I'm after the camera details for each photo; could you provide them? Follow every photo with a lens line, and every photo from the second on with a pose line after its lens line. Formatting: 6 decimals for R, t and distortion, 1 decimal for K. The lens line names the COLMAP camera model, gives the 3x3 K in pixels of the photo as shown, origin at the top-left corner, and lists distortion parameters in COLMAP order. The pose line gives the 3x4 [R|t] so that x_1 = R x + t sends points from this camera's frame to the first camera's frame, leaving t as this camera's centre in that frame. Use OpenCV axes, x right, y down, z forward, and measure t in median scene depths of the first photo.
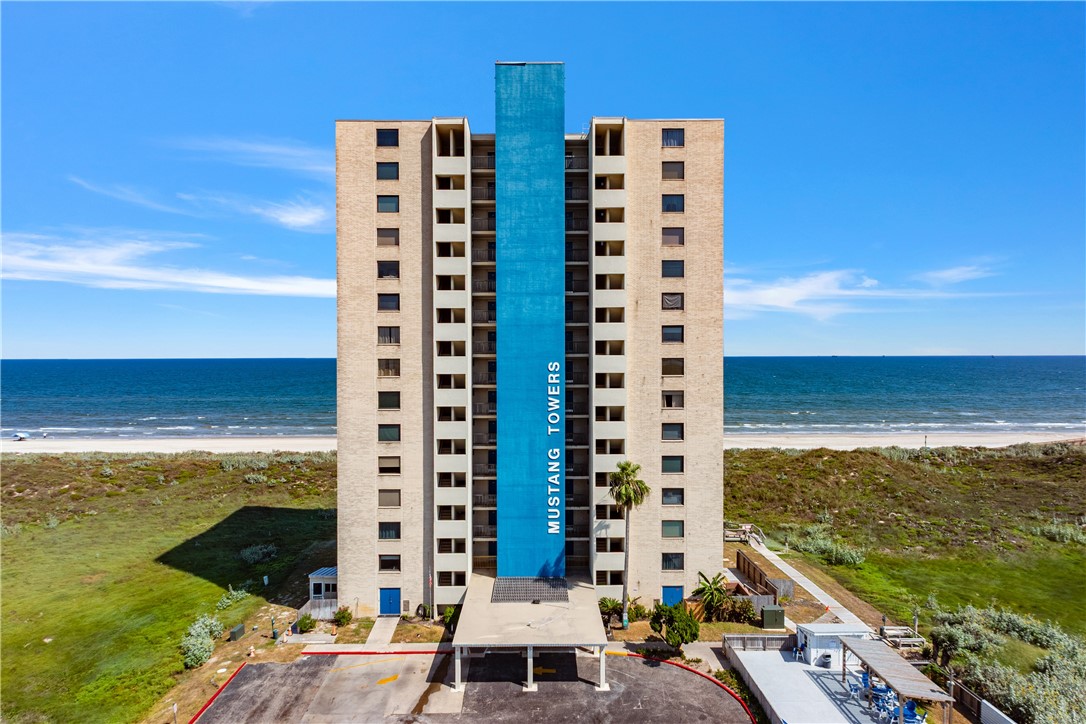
lens RADIAL K [[659.2, 0, 543.0], [0, 659.2, 362.0], [0, 0, 1]] dist [0.000782, 0.000243]
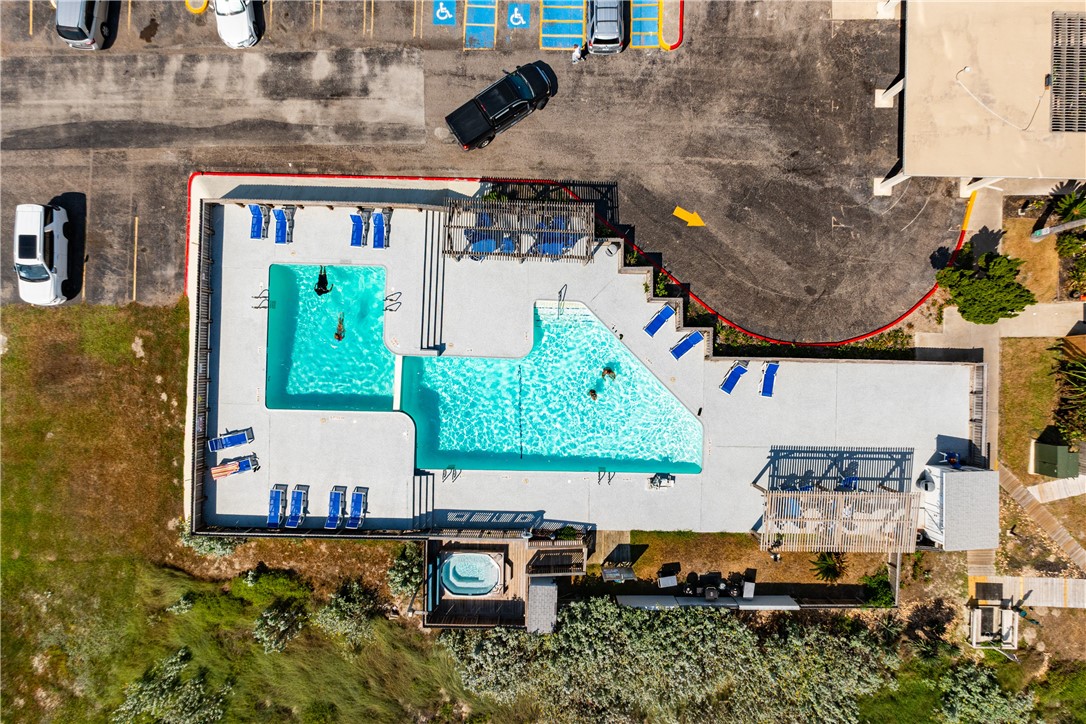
lens RADIAL K [[633.3, 0, 537.4], [0, 633.3, 359.2], [0, 0, 1]] dist [0.002486, 0.000899]
pose [[-0.027851, 0.999490, -0.015631, 0.263801], [-0.011230, 0.015323, 0.999820, -0.223065], [0.999549, 0.028022, 0.010797, 0.462126]]
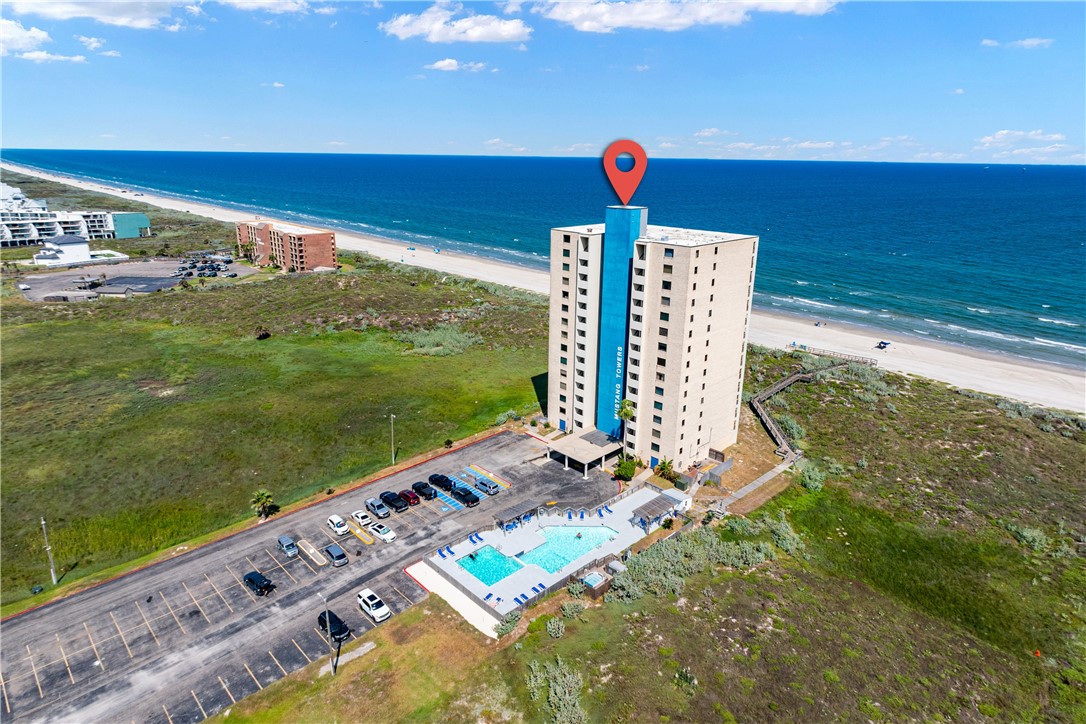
lens RADIAL K [[633.3, 0, 537.4], [0, 633.3, 359.2], [0, 0, 1]] dist [0.002486, 0.000899]
pose [[0.683603, 0.228634, -0.693119, 1.324838], [-0.018453, 0.954778, 0.296746, -0.592915], [0.729621, -0.190066, 0.656908, -0.608130]]
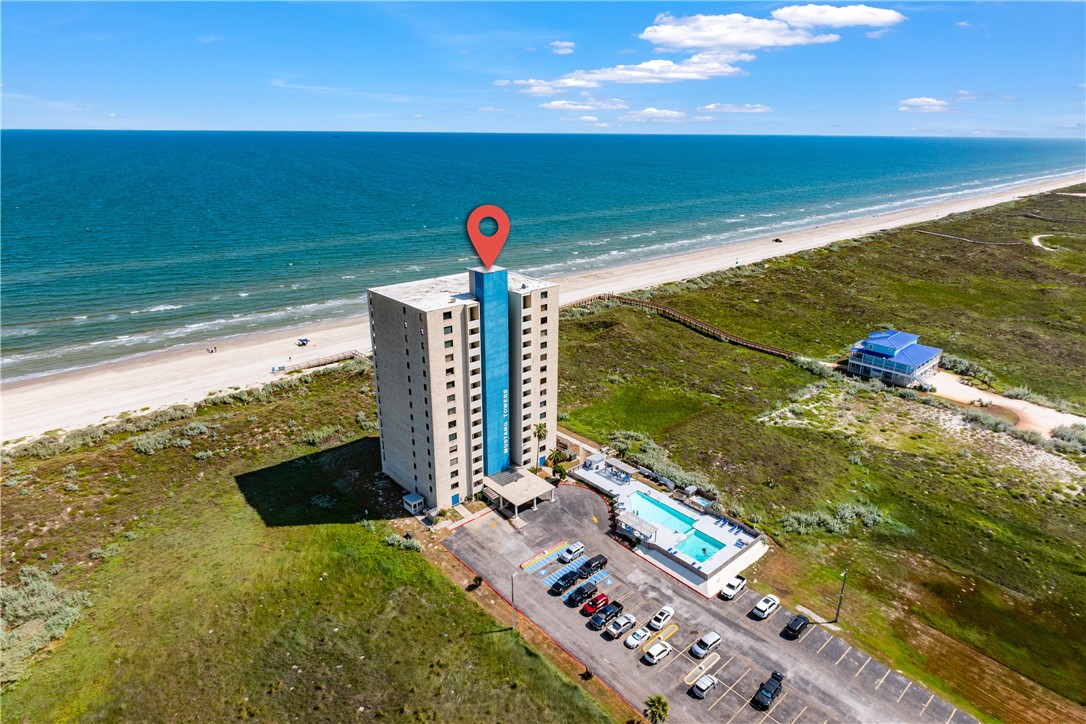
lens RADIAL K [[633.3, 0, 537.4], [0, 633.3, 359.2], [0, 0, 1]] dist [0.002486, 0.000899]
pose [[0.750297, -0.218453, 0.623965, -1.351939], [-0.000974, 0.943461, 0.331482, -0.898590], [-0.661100, -0.249317, 0.707664, -0.718346]]
